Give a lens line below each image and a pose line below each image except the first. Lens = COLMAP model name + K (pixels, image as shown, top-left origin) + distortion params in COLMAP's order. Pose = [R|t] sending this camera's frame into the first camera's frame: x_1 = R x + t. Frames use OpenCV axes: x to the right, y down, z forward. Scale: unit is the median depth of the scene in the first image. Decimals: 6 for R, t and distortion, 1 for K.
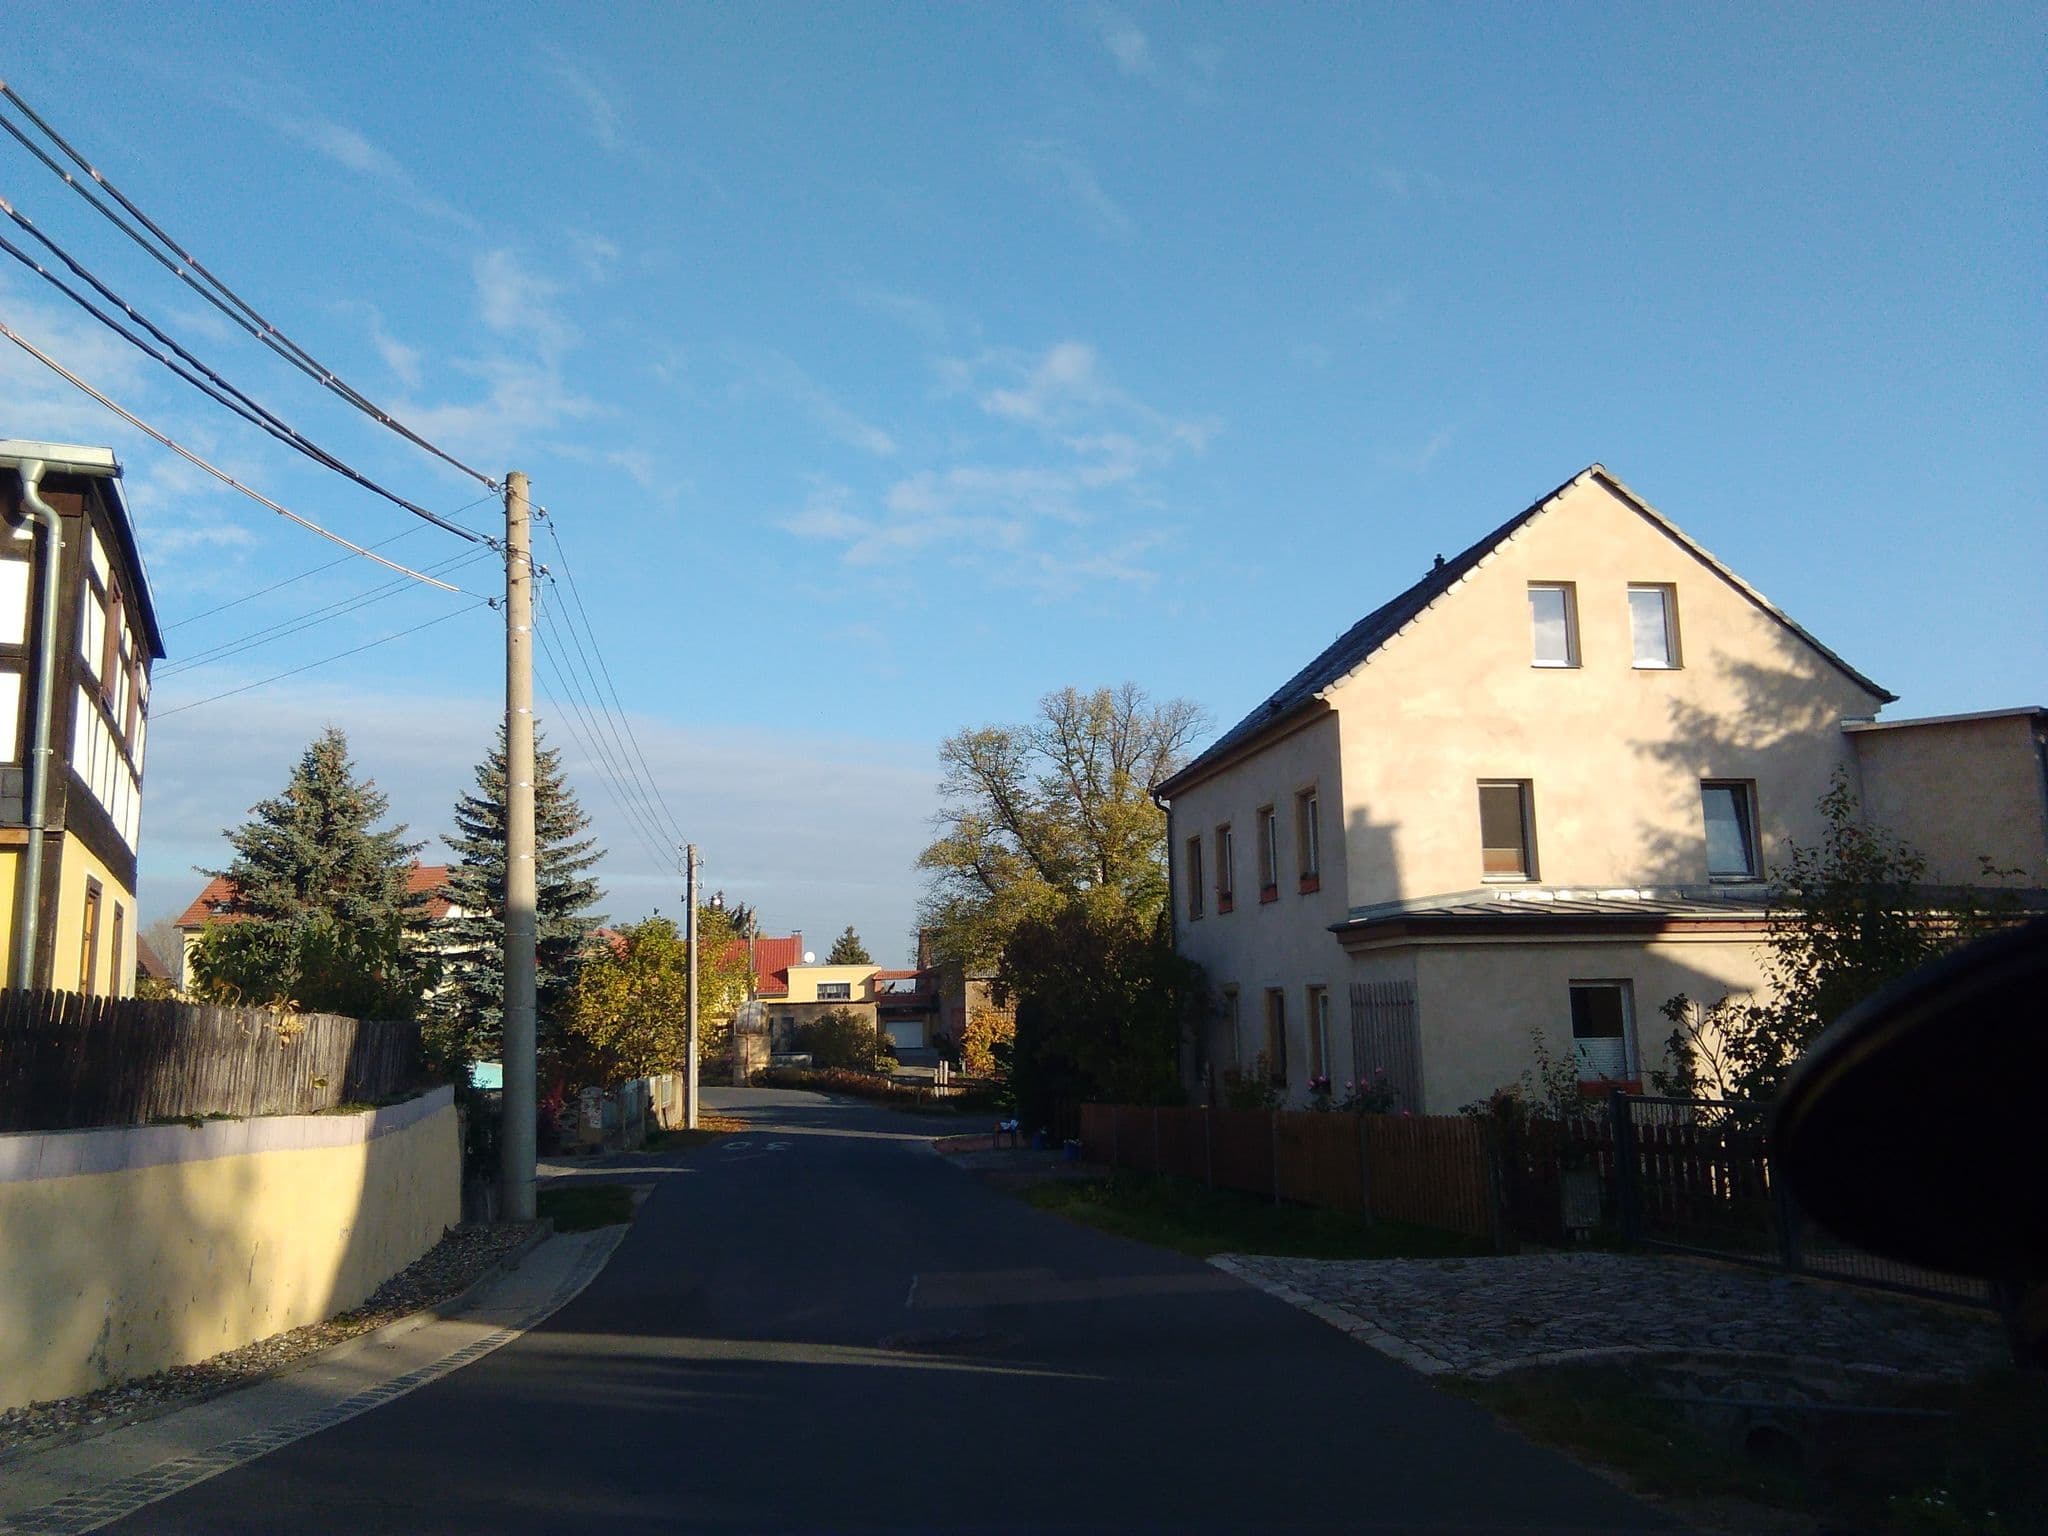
lens RADIAL K [[2019.7, 0, 1024.0], [0, 2019.7, 768.0], [0, 0, 1]] dist [0.151502, -0.350088]
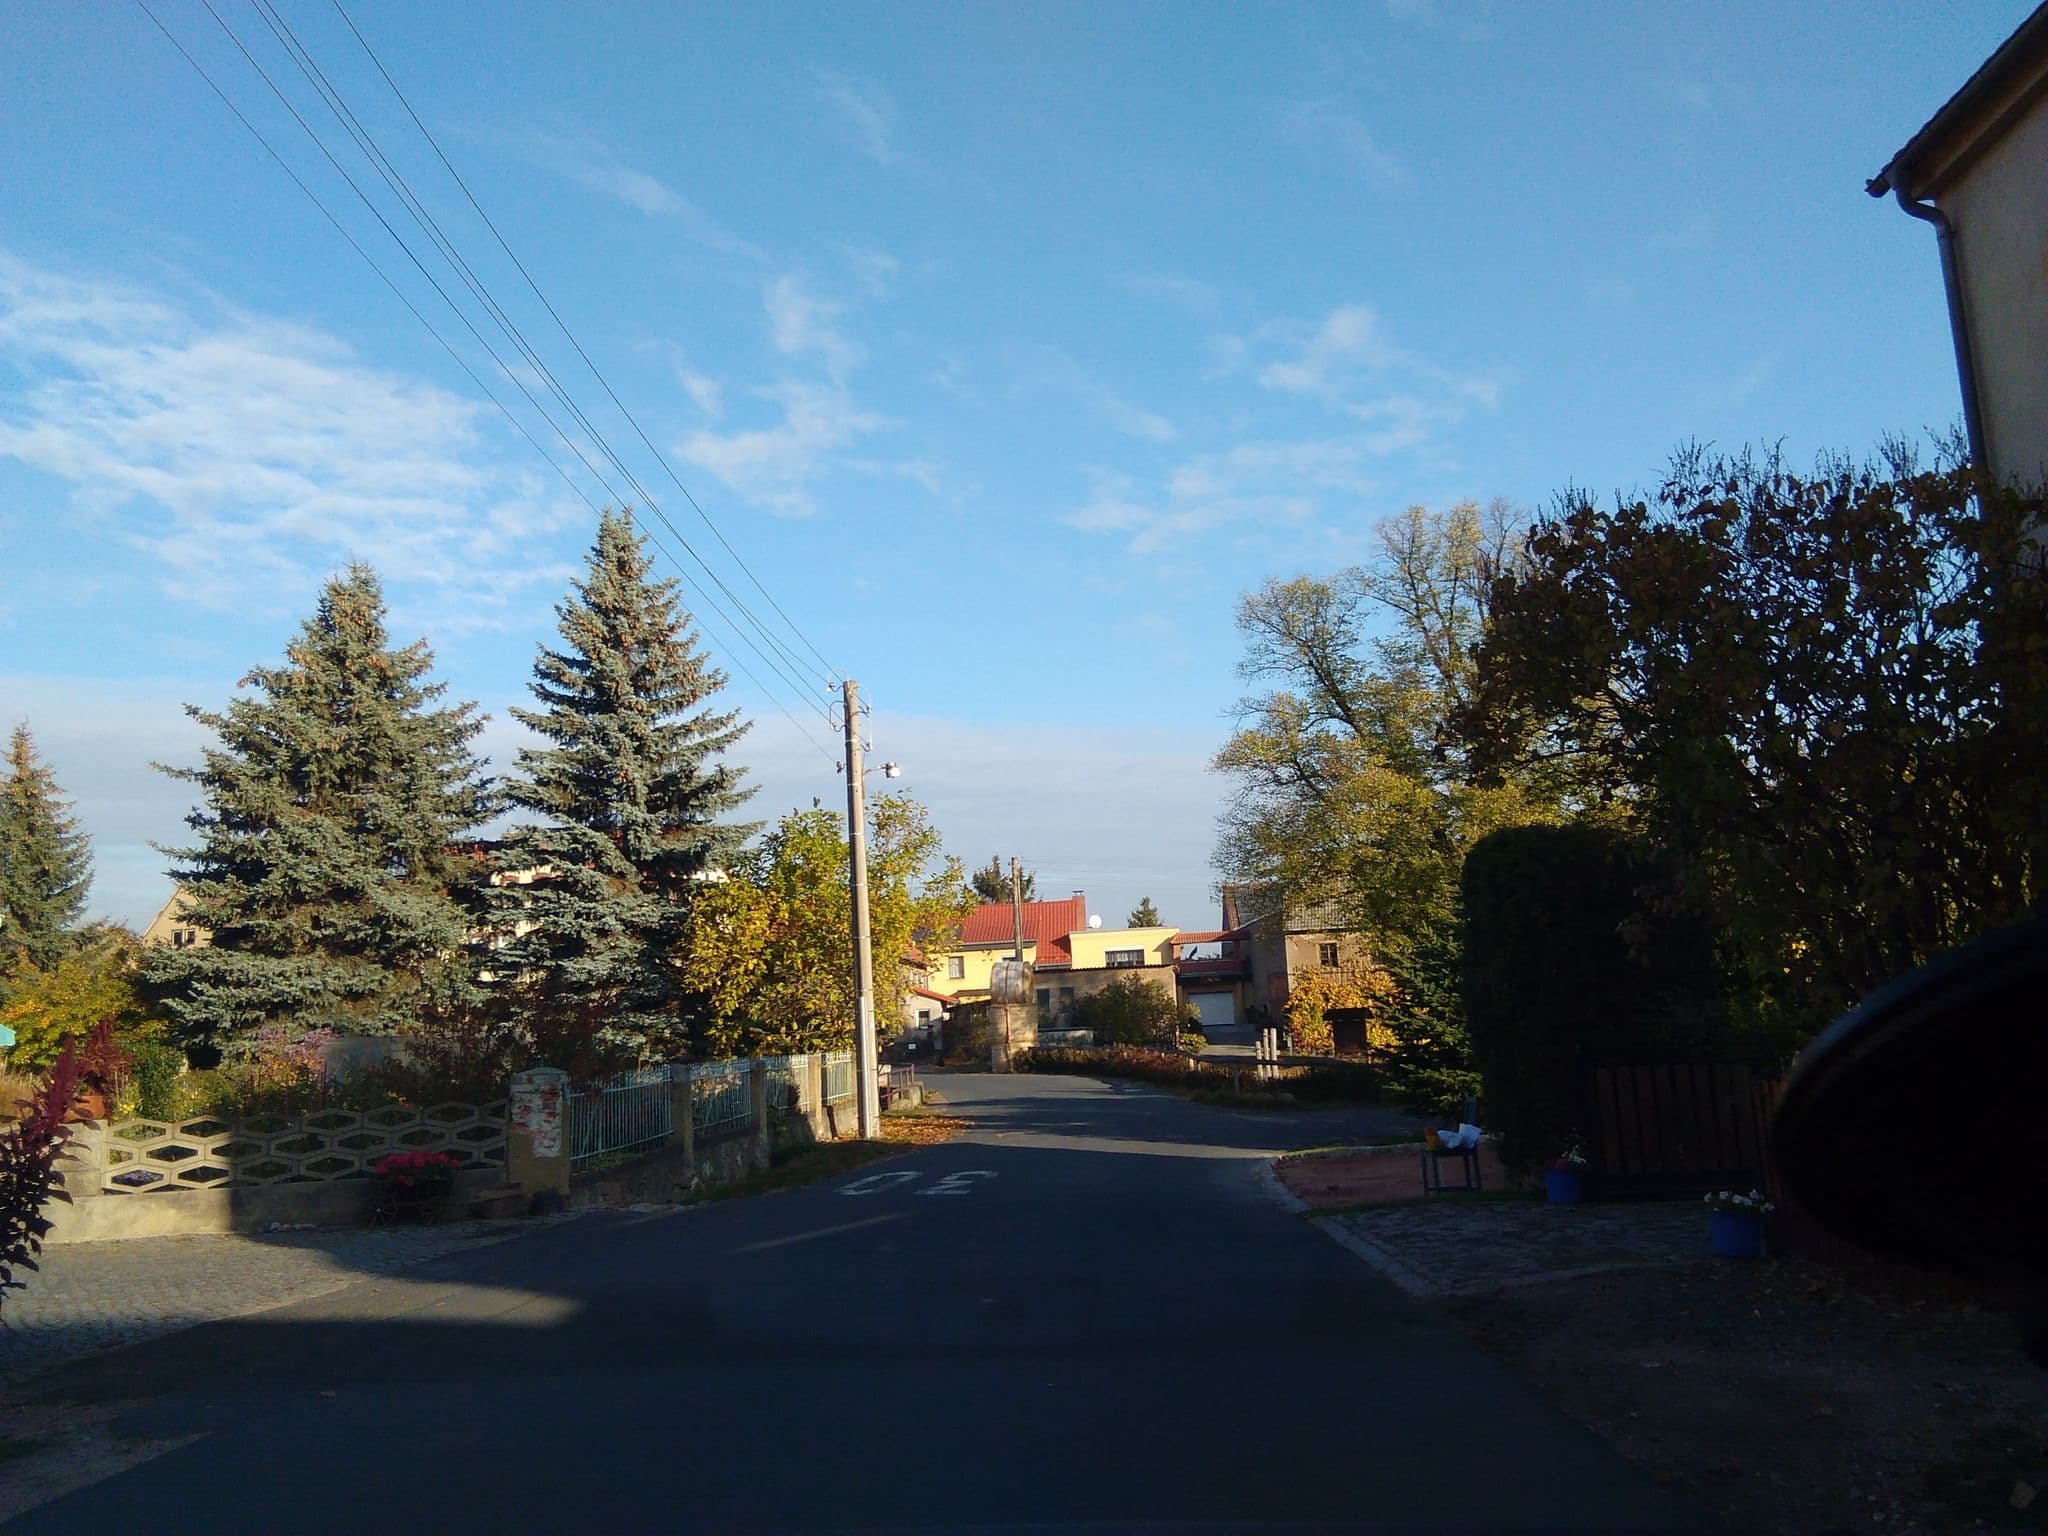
lens RADIAL K [[1662.7, 0, 1024.0], [0, 1662.7, 768.0], [0, 0, 1]] dist [0.182020, -0.418403]
pose [[0.984972, -0.053841, -0.164109, -0.018744], [0.049204, 0.998270, -0.032197, 0.056524], [0.165558, 0.023639, 0.985917, 0.339131]]
